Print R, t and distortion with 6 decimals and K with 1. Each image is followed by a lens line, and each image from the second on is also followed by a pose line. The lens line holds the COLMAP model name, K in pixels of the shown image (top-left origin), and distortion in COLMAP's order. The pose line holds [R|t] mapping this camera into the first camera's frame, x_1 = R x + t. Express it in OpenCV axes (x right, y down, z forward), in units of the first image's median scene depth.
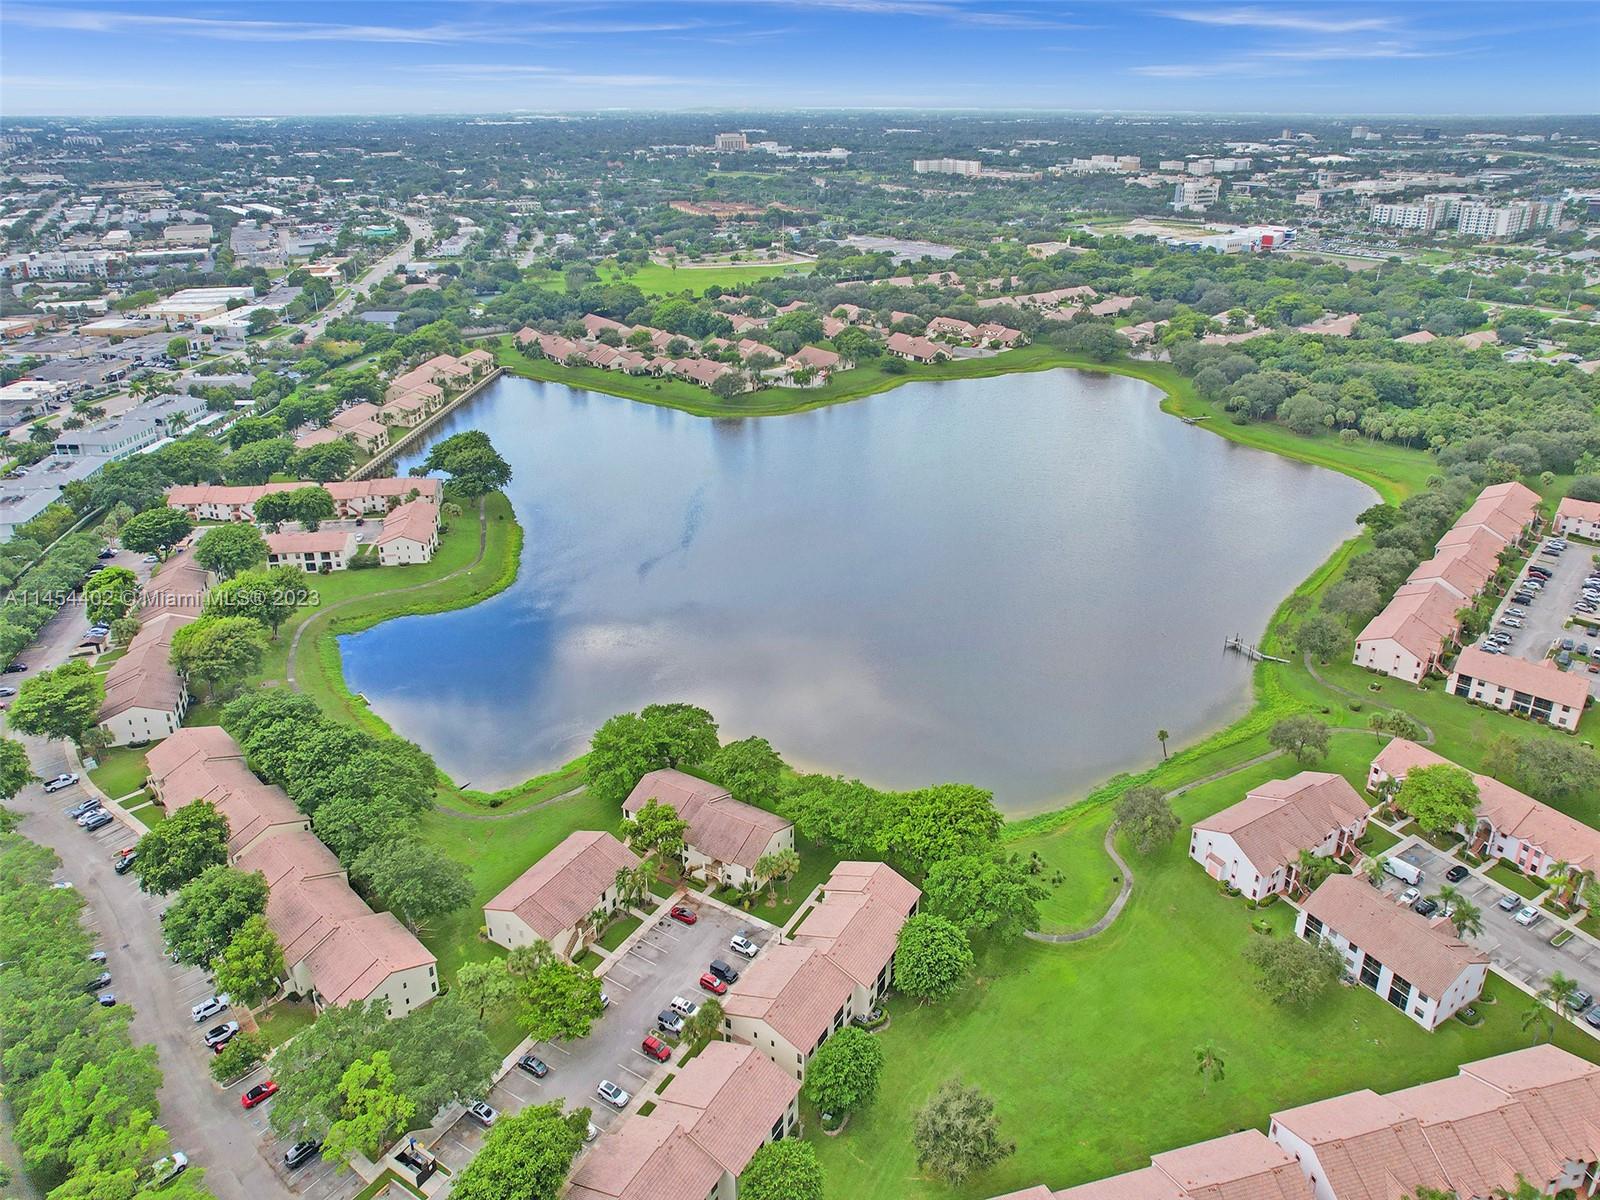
lens RADIAL K [[1025.5, 0, 802.9], [0, 1025.5, 577.6], [0, 0, 1]] dist [-0.072508, 0.053475]
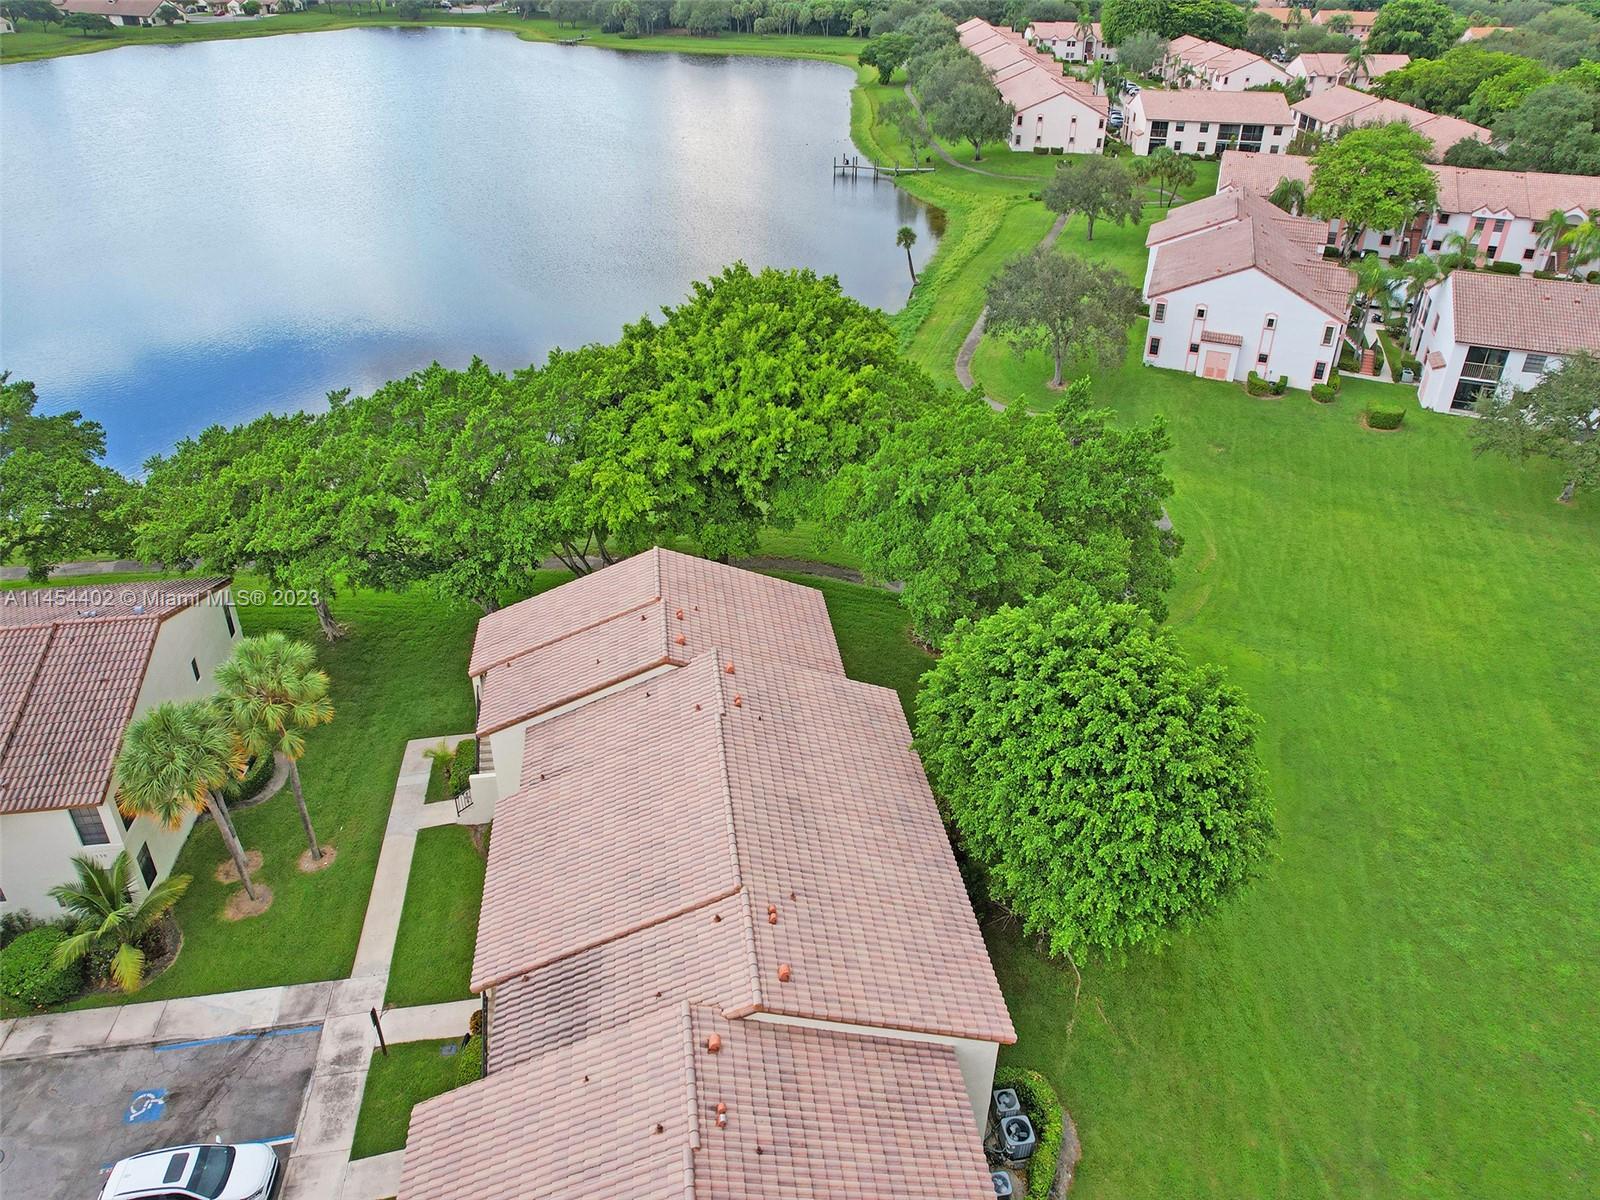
lens RADIAL K [[1051.4, 0, 804.6], [0, 1051.4, 498.9], [0, 0, 1]] dist [-0.086109, 0.082317]
pose [[0.771695, -0.299087, 0.561278, -0.023429], [0.252223, 0.954077, 0.161617, 0.140996], [-0.583840, 0.016848, 0.811694, 0.456075]]
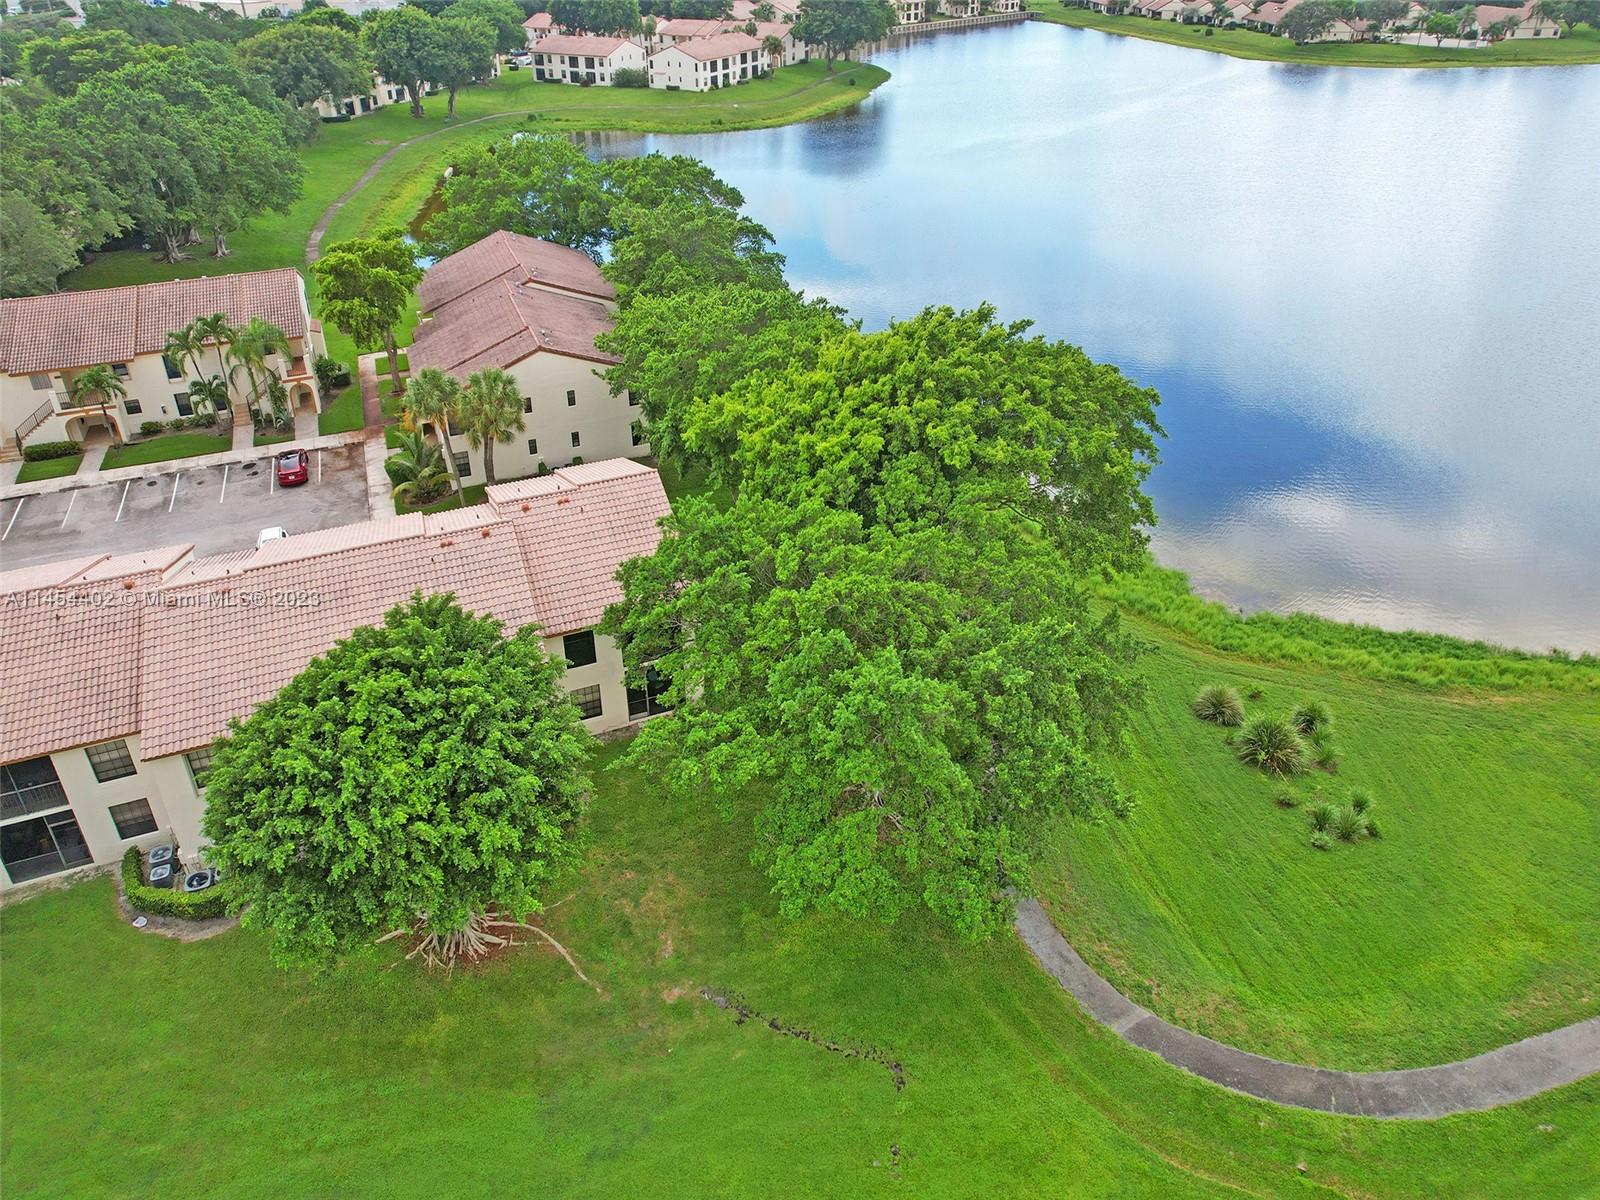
lens RADIAL K [[1051.4, 0, 804.6], [0, 1051.4, 498.9], [0, 0, 1]] dist [-0.086109, 0.082317]
pose [[0.801977, 0.294810, -0.519539, 0.162981], [-0.250924, 0.955536, 0.154881, 0.138680], [0.542099, 0.006153, 0.840292, 0.462206]]
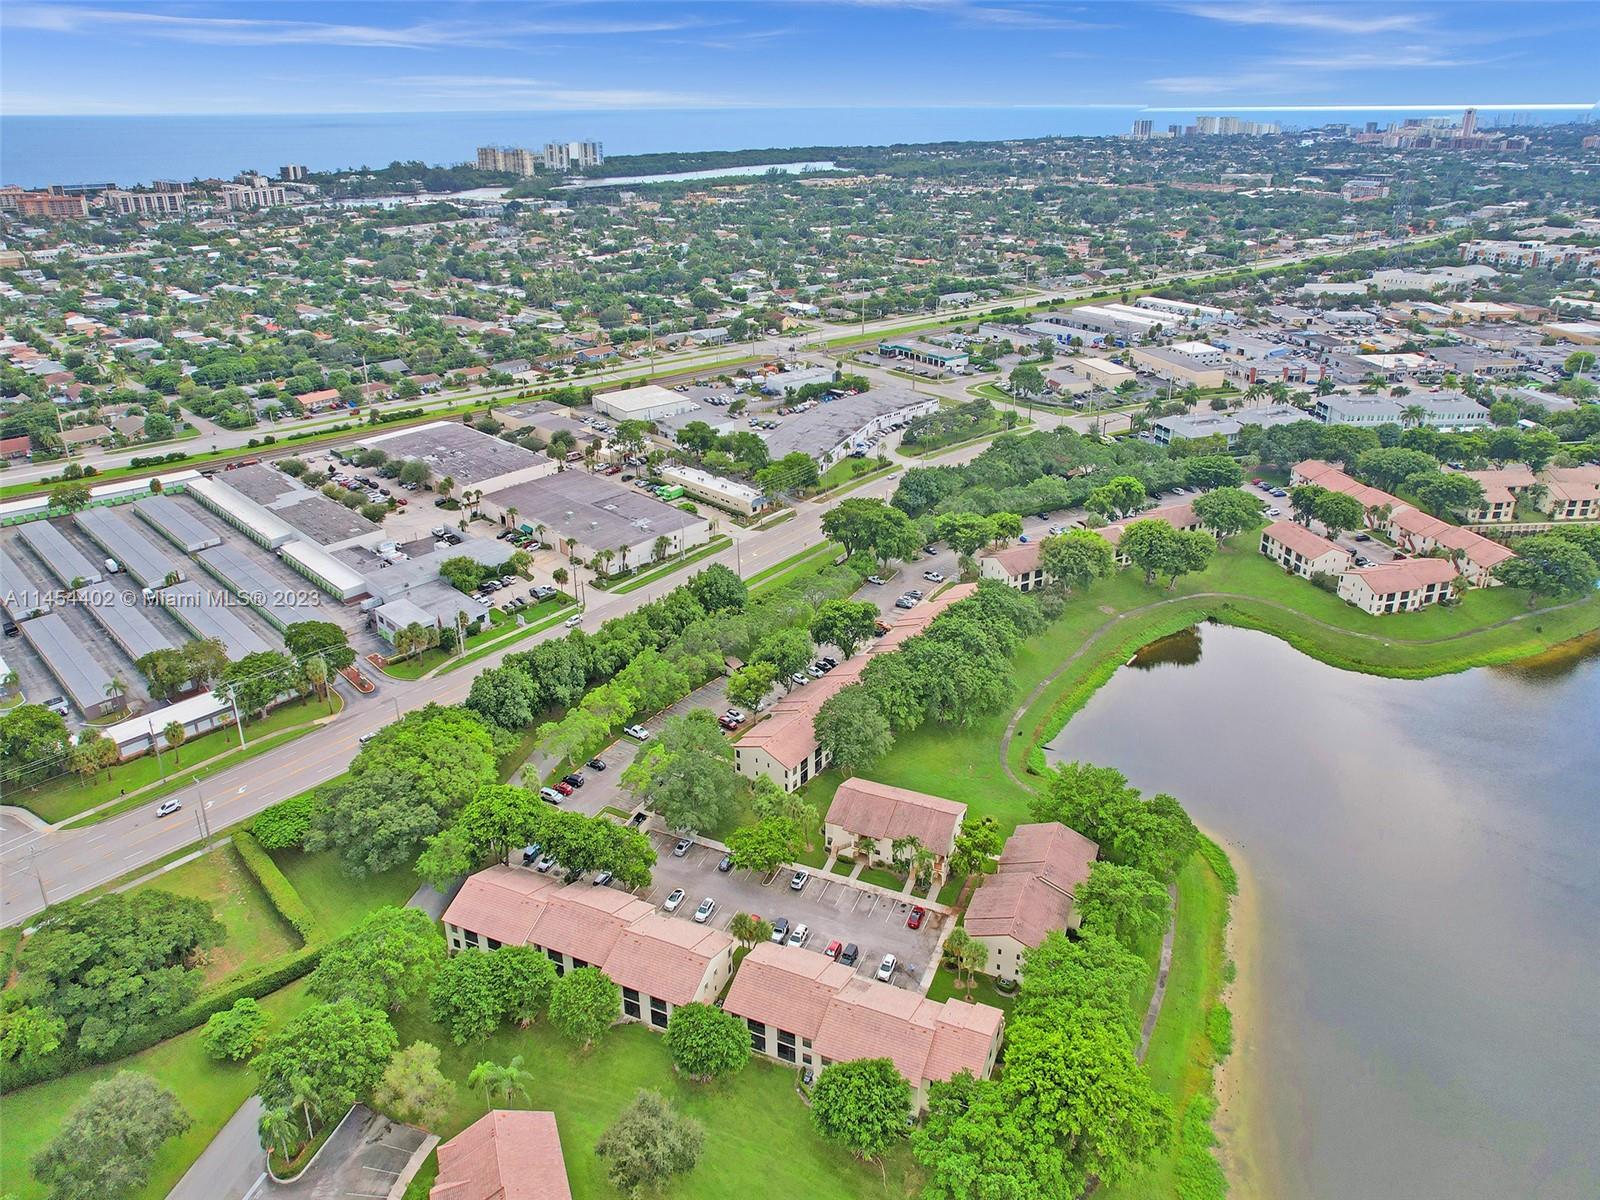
lens RADIAL K [[1033.6, 0, 807.2], [0, 1033.6, 574.4], [0, 0, 1]] dist [-0.068797, 0.049957]
pose [[0.132746, 0.415591, -0.899813, 0.382364], [-0.415855, 0.847427, 0.330047, -0.144136], [0.899690, 0.330380, 0.285318, 0.308379]]
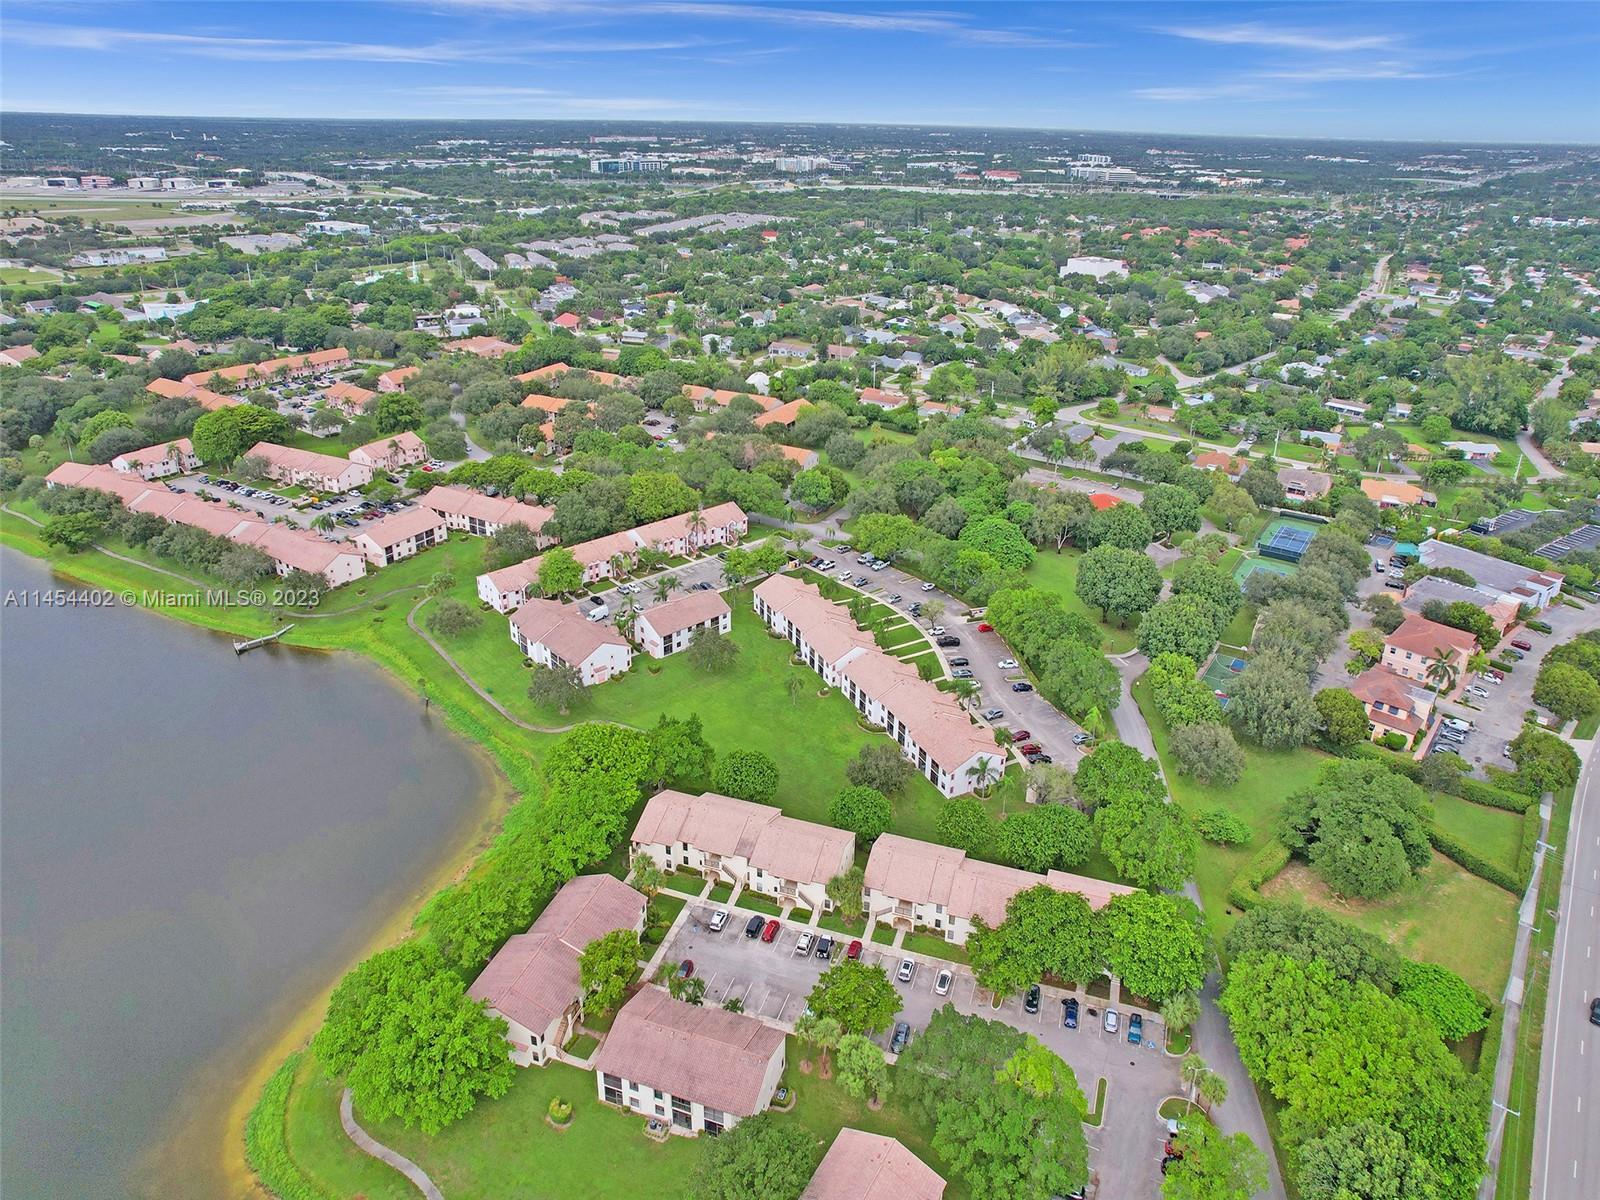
lens RADIAL K [[1000.1, 0, 799.3], [0, 1000.1, 572.0], [0, 0, 1]] dist [-0.071897, 0.053961]
pose [[-0.208291, -0.411933, 0.887089, -0.484272], [0.398644, 0.792471, 0.461598, -0.207451], [-0.893139, 0.449779, -0.000850, 0.447420]]
